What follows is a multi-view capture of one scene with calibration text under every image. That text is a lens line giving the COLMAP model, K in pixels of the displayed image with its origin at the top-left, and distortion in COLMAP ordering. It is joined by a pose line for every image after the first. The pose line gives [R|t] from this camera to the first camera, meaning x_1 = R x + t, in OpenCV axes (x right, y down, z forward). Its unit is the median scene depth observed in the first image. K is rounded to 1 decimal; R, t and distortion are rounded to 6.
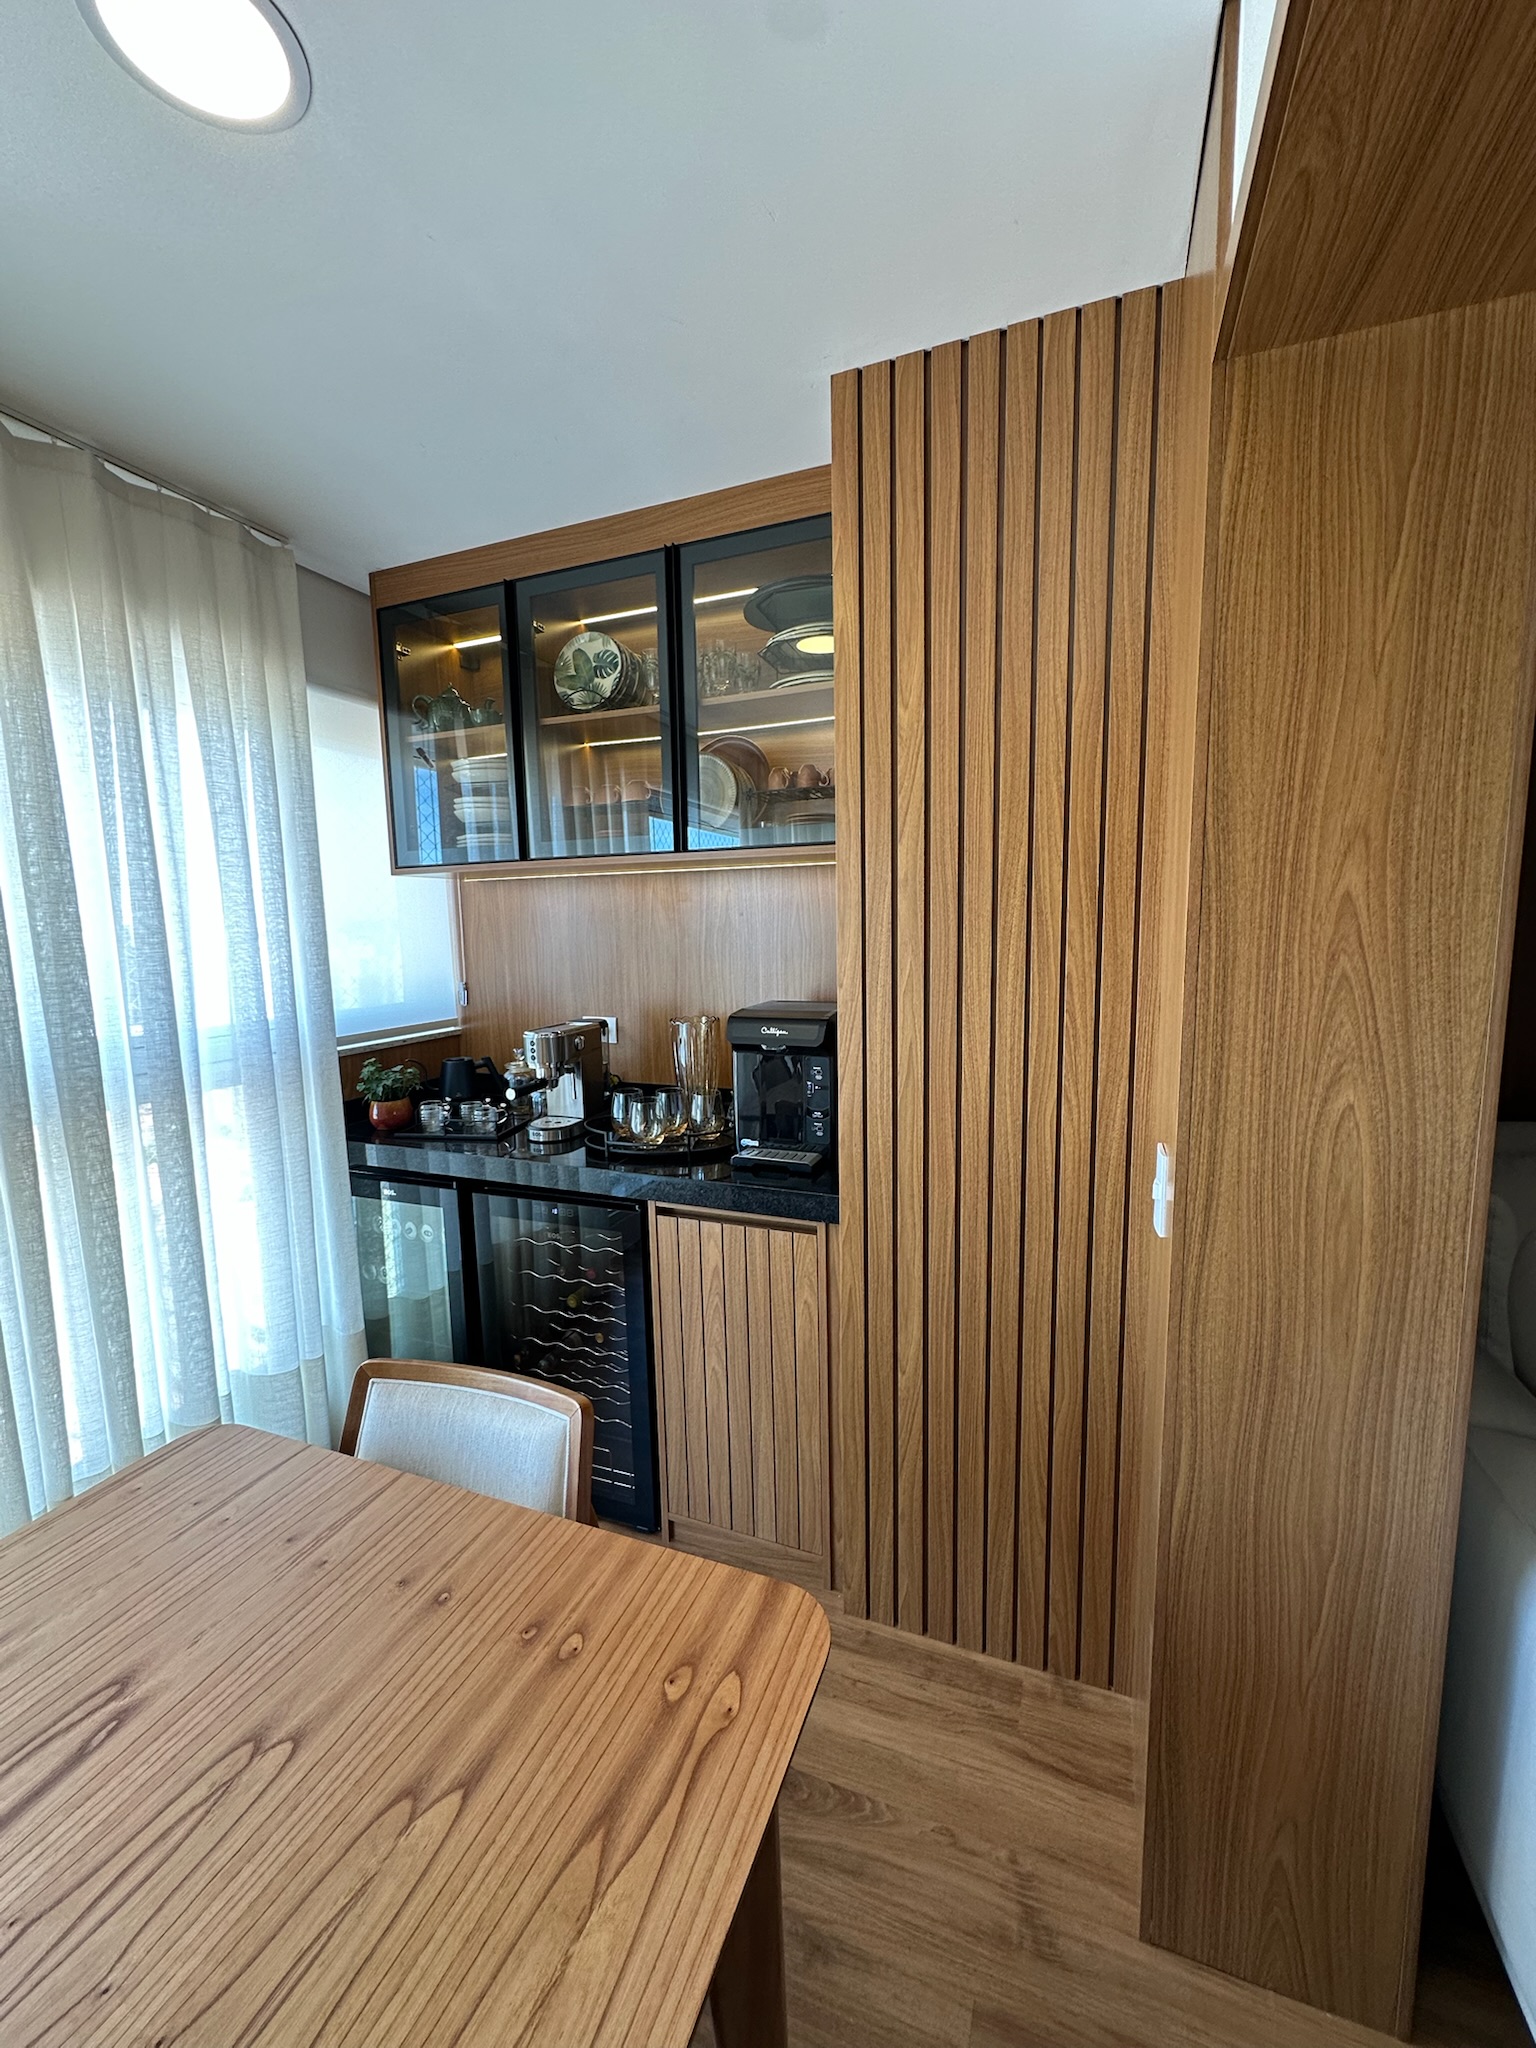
lens RADIAL K [[820.3, 0, 768.9], [0, 820.3, 1020.4], [0, 0, 1]] dist [-0.003944, 0.000636]
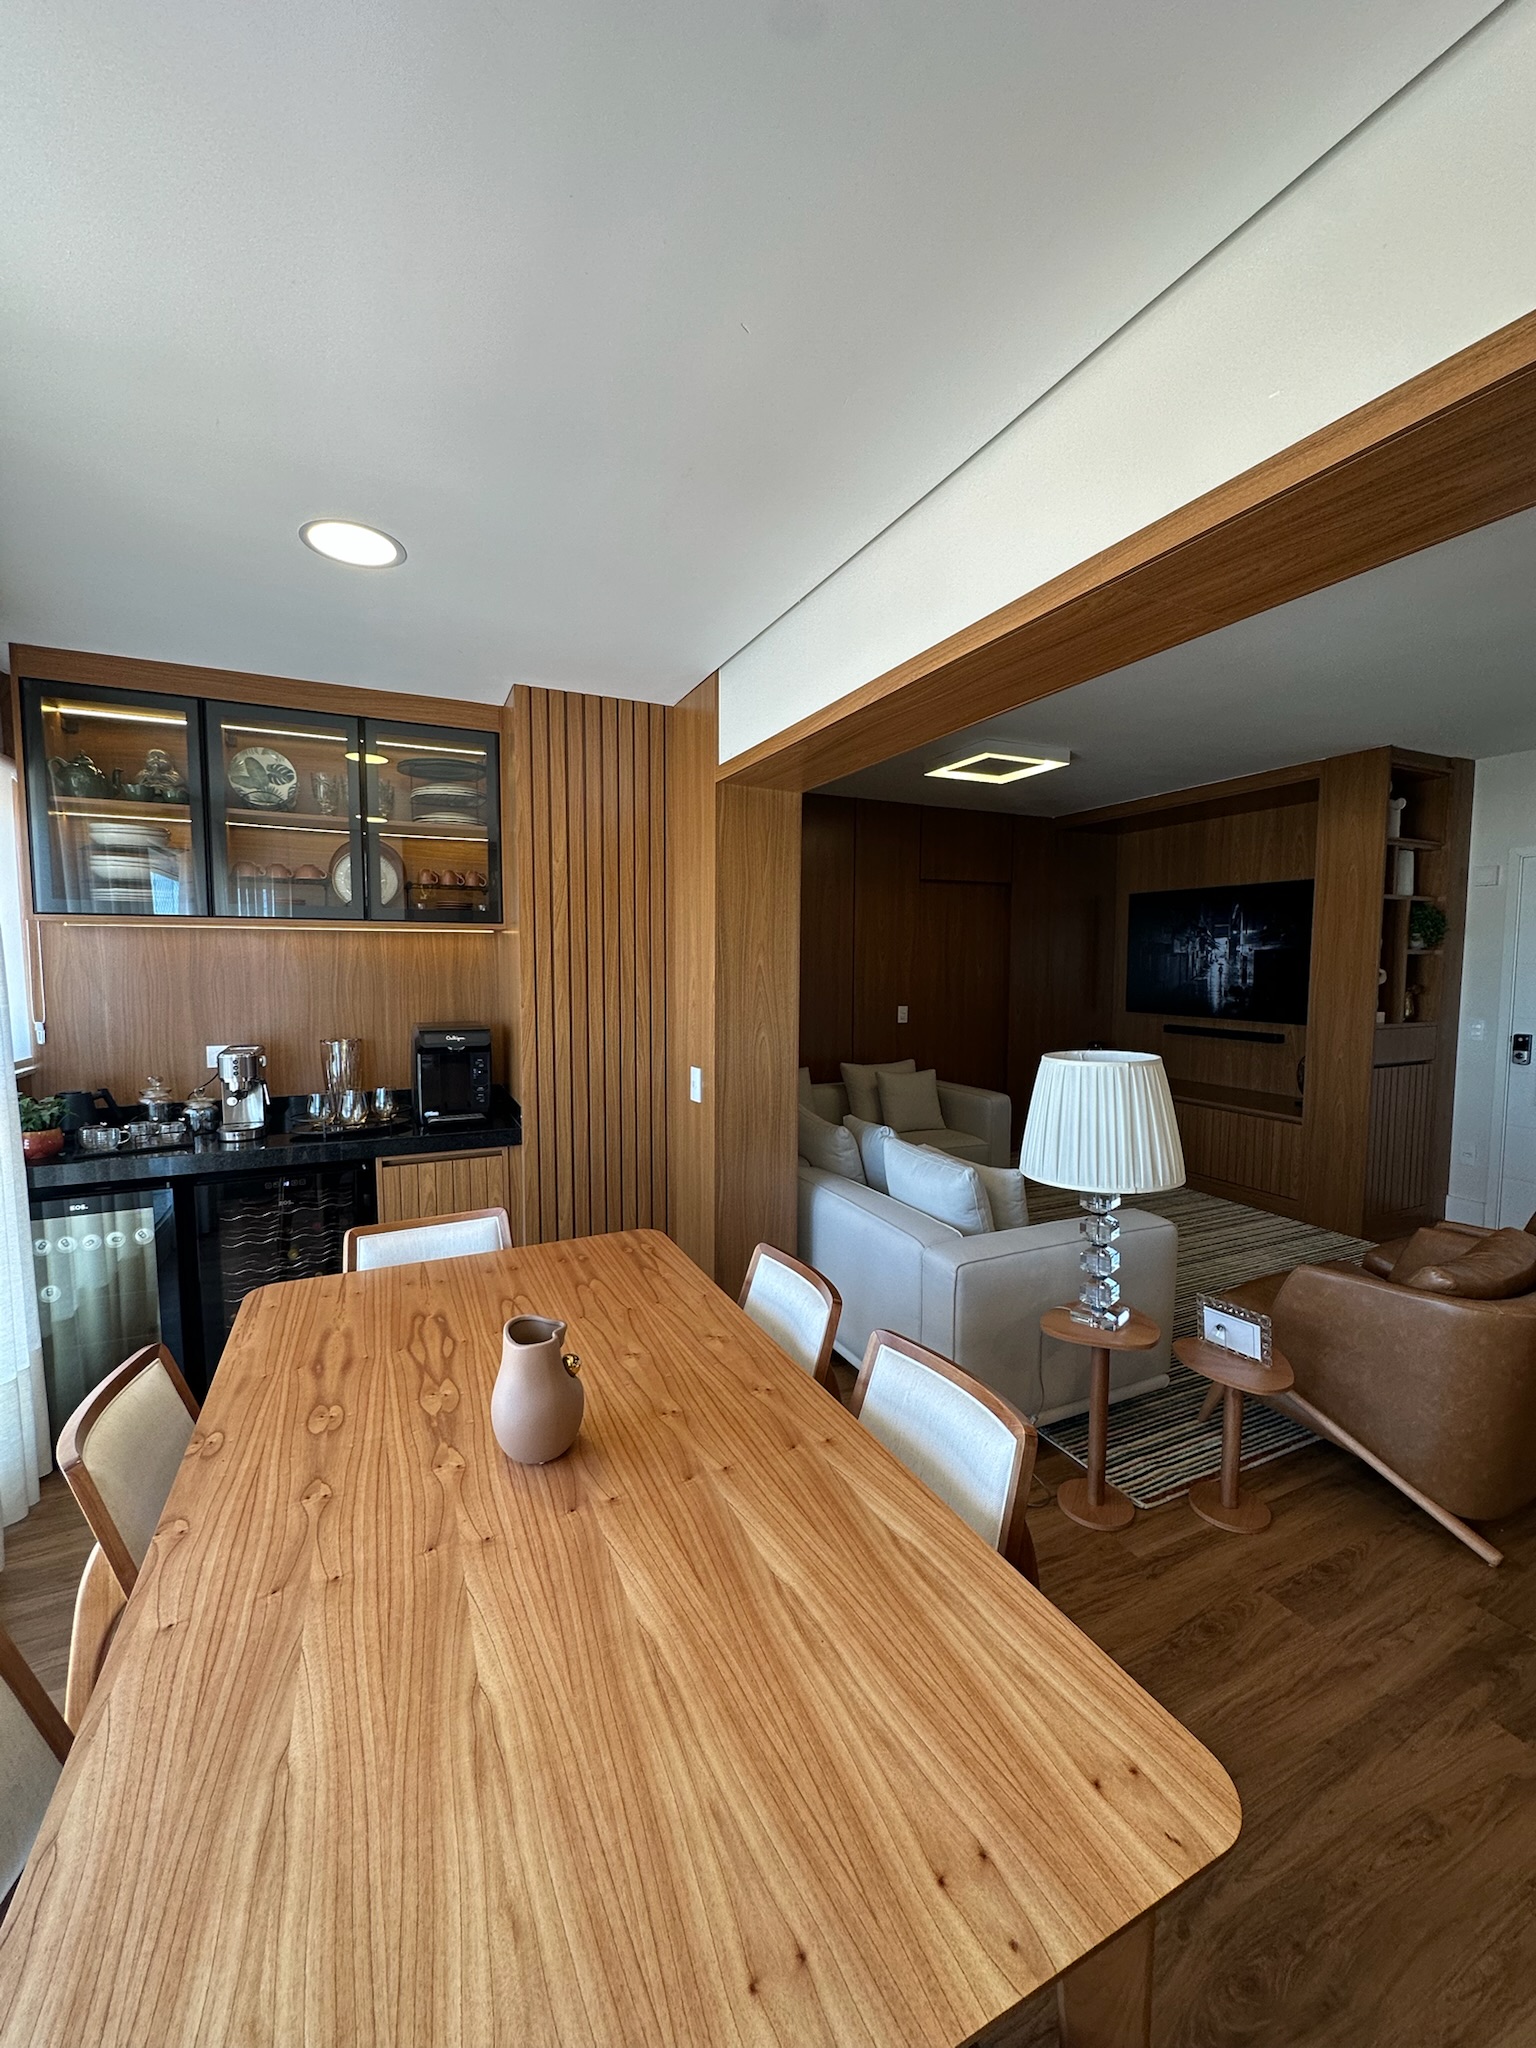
lens RADIAL K [[820.3, 0, 768.6], [0, 820.3, 1022.1], [0, 0, 1]] dist [-0.003944, 0.000636]
pose [[0.678829, -0.032099, 0.733594, -0.764977], [0.071424, 0.997193, -0.022459, 0.062704], [-0.730814, 0.067642, 0.679216, -0.540755]]
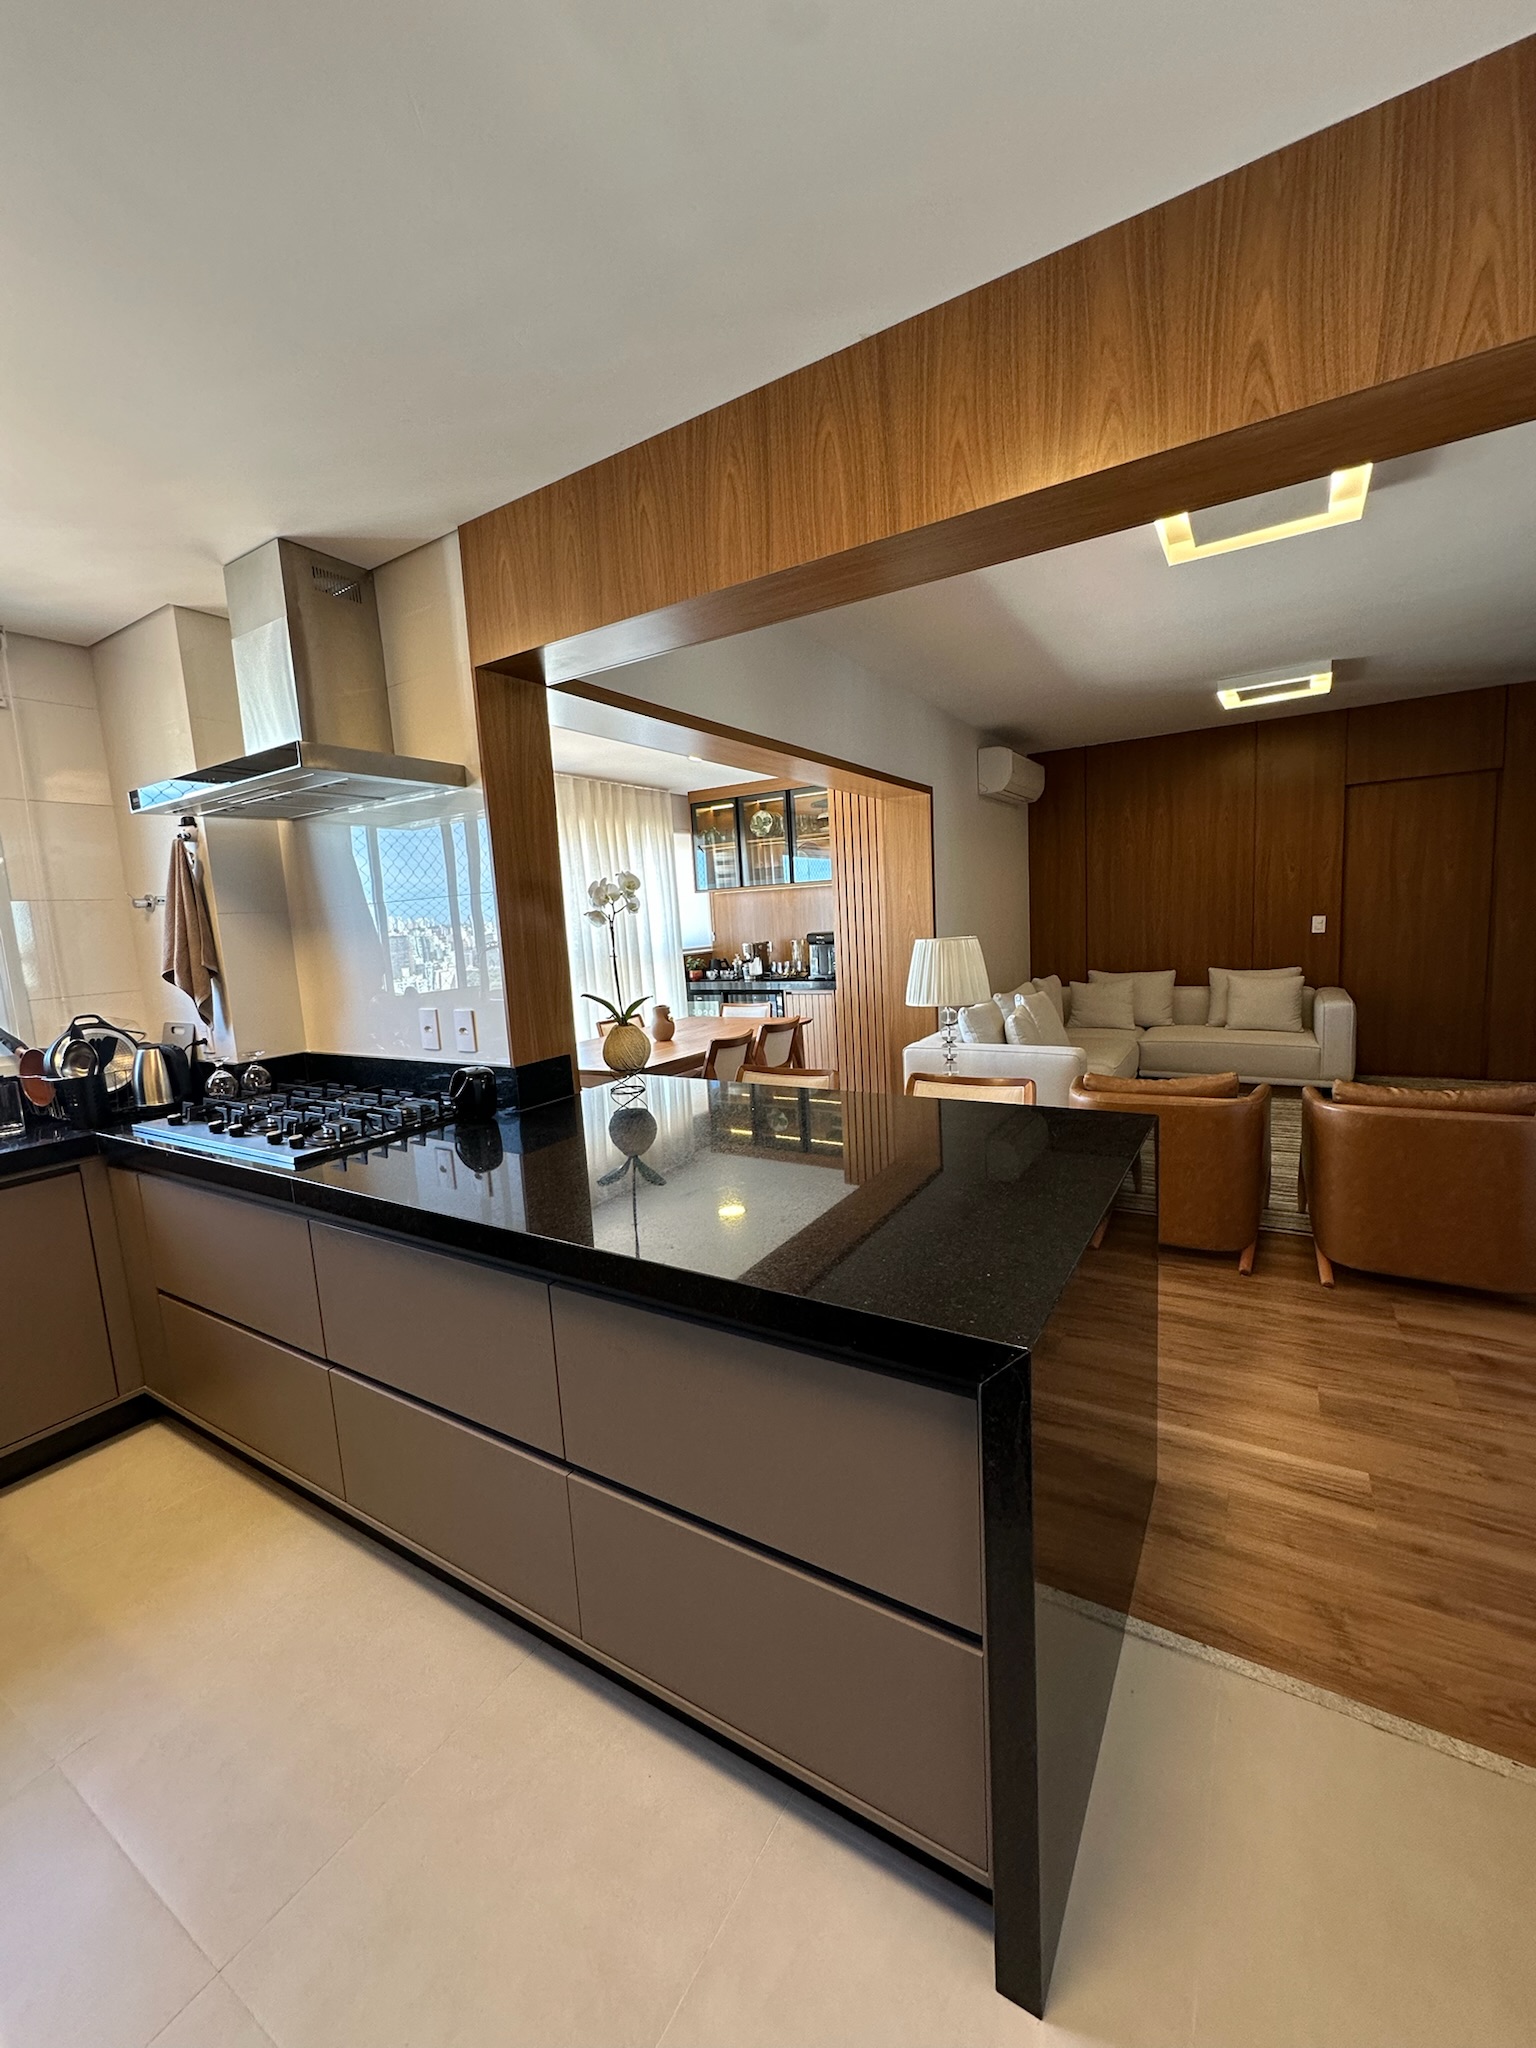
lens RADIAL K [[820.3, 0, 765.0], [0, 820.3, 1031.6], [0, 0, 1]] dist [-0.003944, 0.000636]
pose [[0.984684, -0.009941, -0.174065, 0.369477], [0.014576, 0.999572, 0.025367, 0.313985], [0.173738, -0.027515, 0.984407, -2.370106]]
